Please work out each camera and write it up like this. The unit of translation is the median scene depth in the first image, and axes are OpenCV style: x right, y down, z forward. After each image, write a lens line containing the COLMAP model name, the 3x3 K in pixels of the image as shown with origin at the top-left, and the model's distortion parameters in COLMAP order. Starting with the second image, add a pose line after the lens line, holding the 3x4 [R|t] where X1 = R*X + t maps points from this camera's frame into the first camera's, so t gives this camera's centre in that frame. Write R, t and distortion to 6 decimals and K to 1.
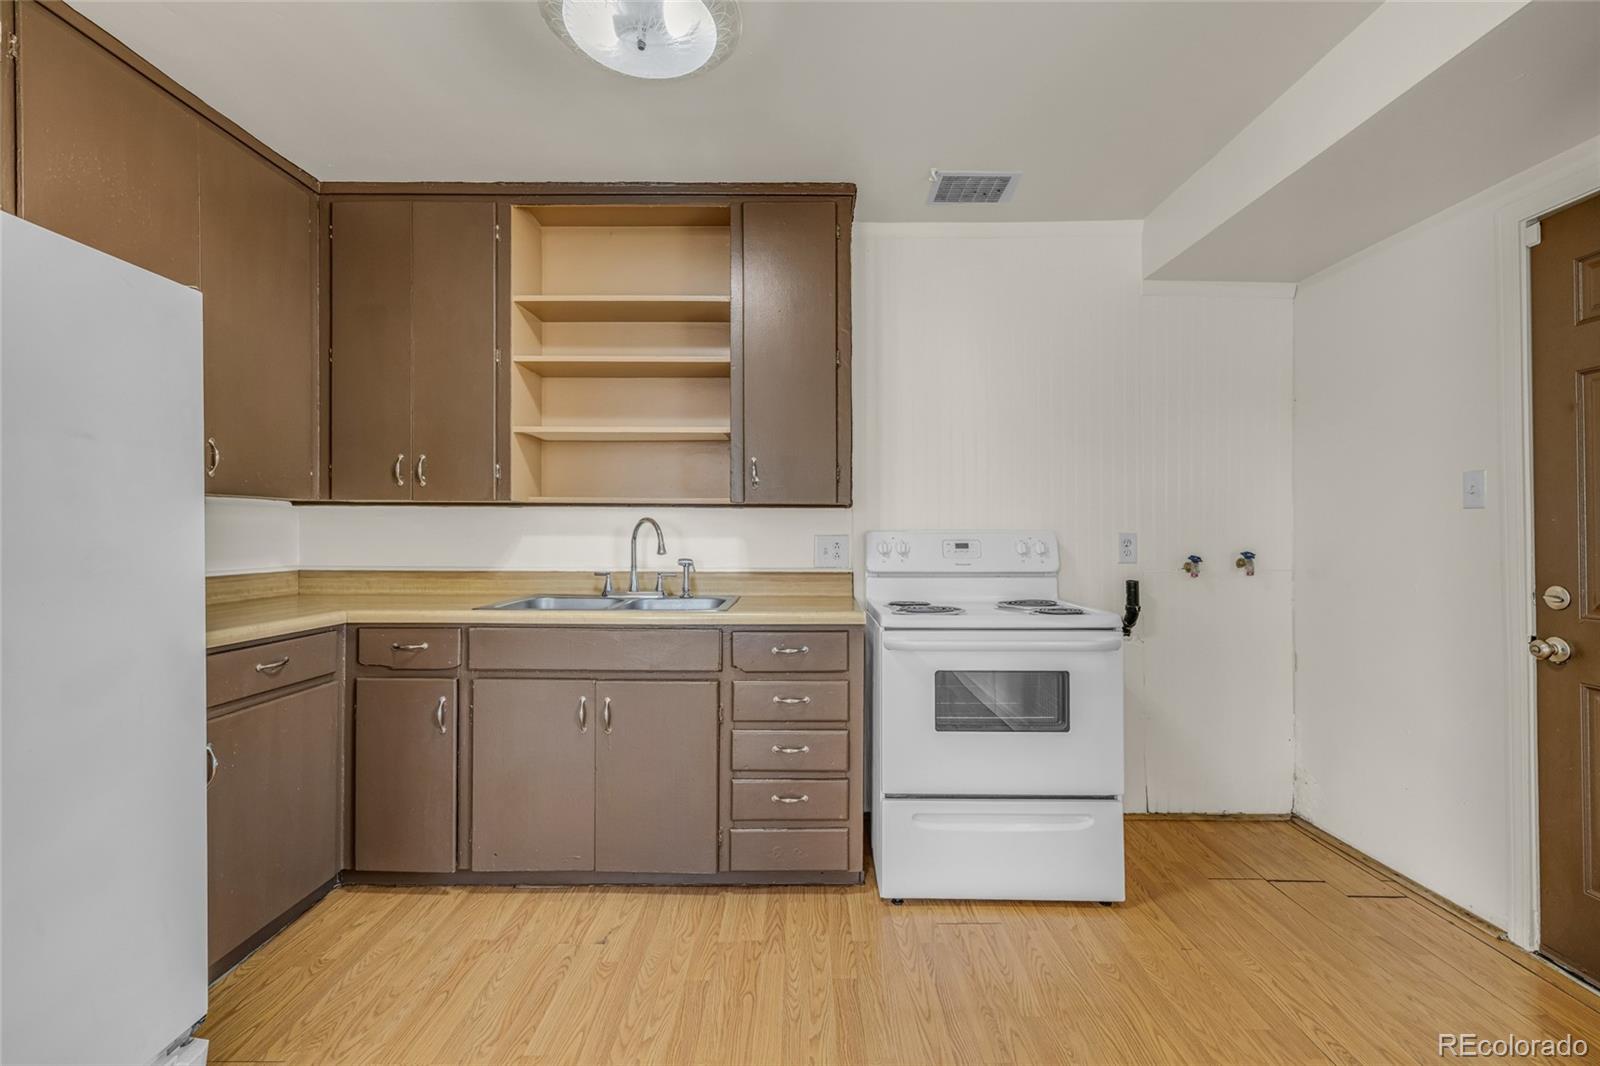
lens RADIAL K [[678.4, 0, 787.3], [0, 678.4, 536.1], [0, 0, 1]] dist [0.004527, -0.002068]
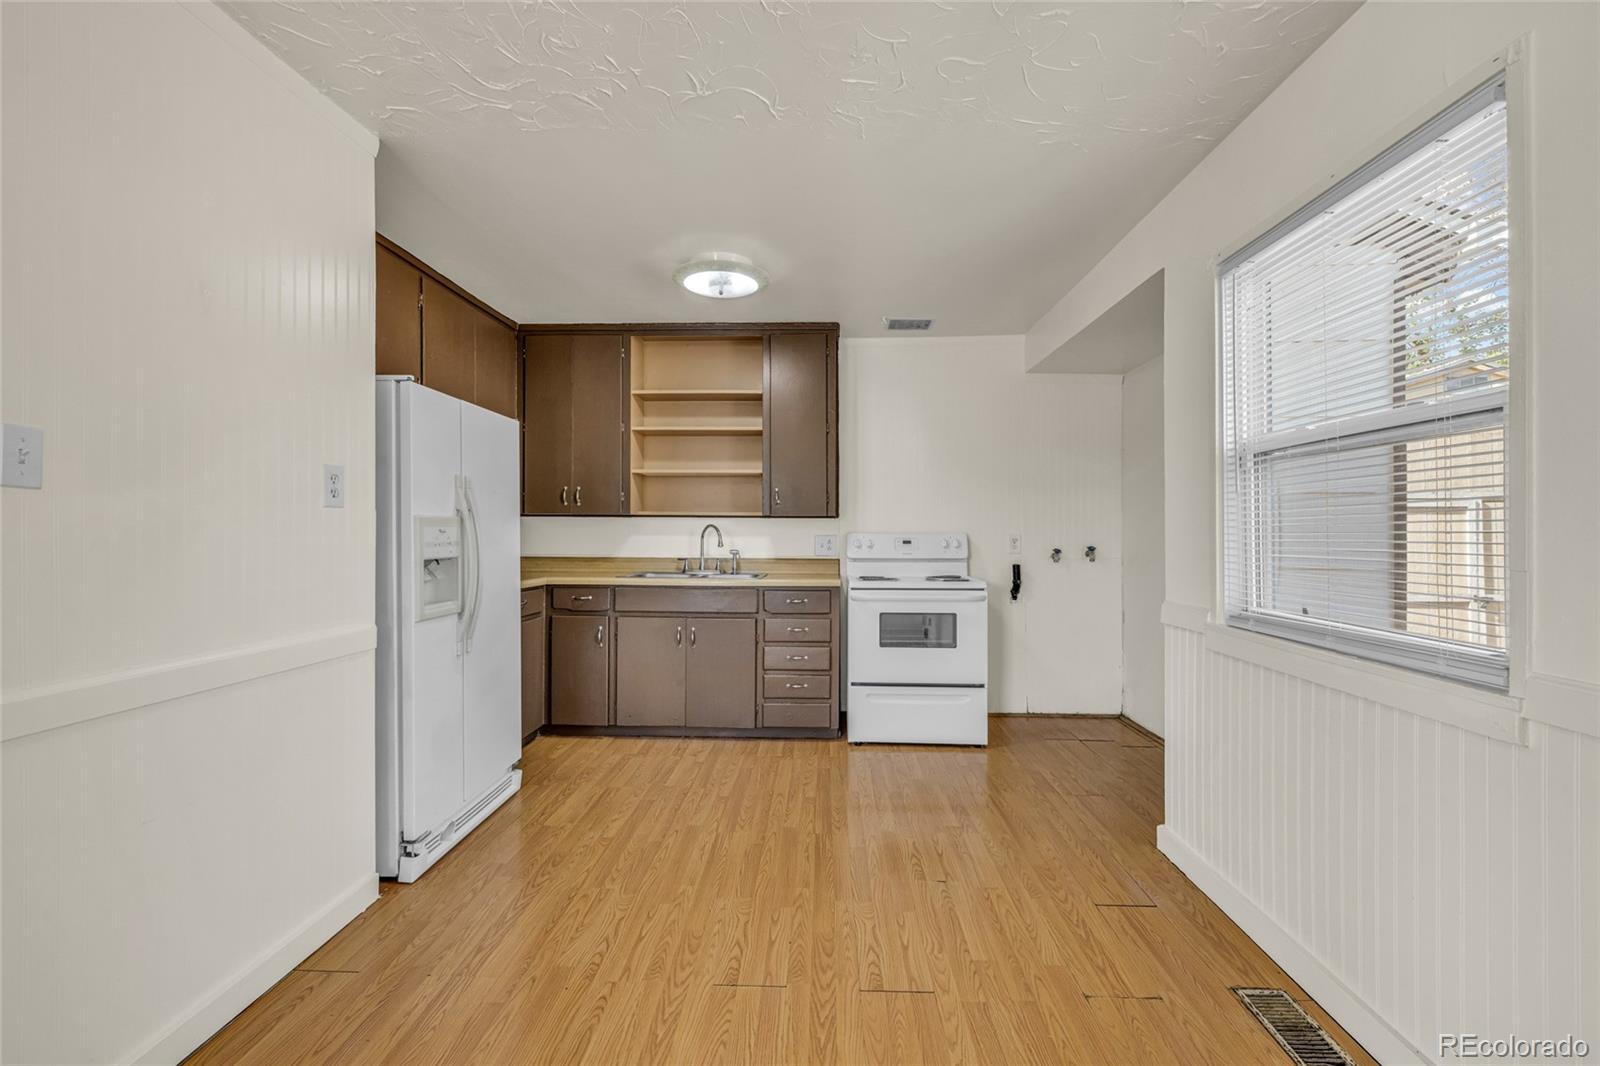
lens RADIAL K [[678.4, 0, 787.3], [0, 678.4, 536.8], [0, 0, 1]] dist [0.004527, -0.002068]
pose [[0.999422, 0.001988, -0.033939, 0.034959], [-0.001905, 0.999995, 0.002463, -0.001903], [0.033943, -0.002396, 0.999421, -0.690640]]
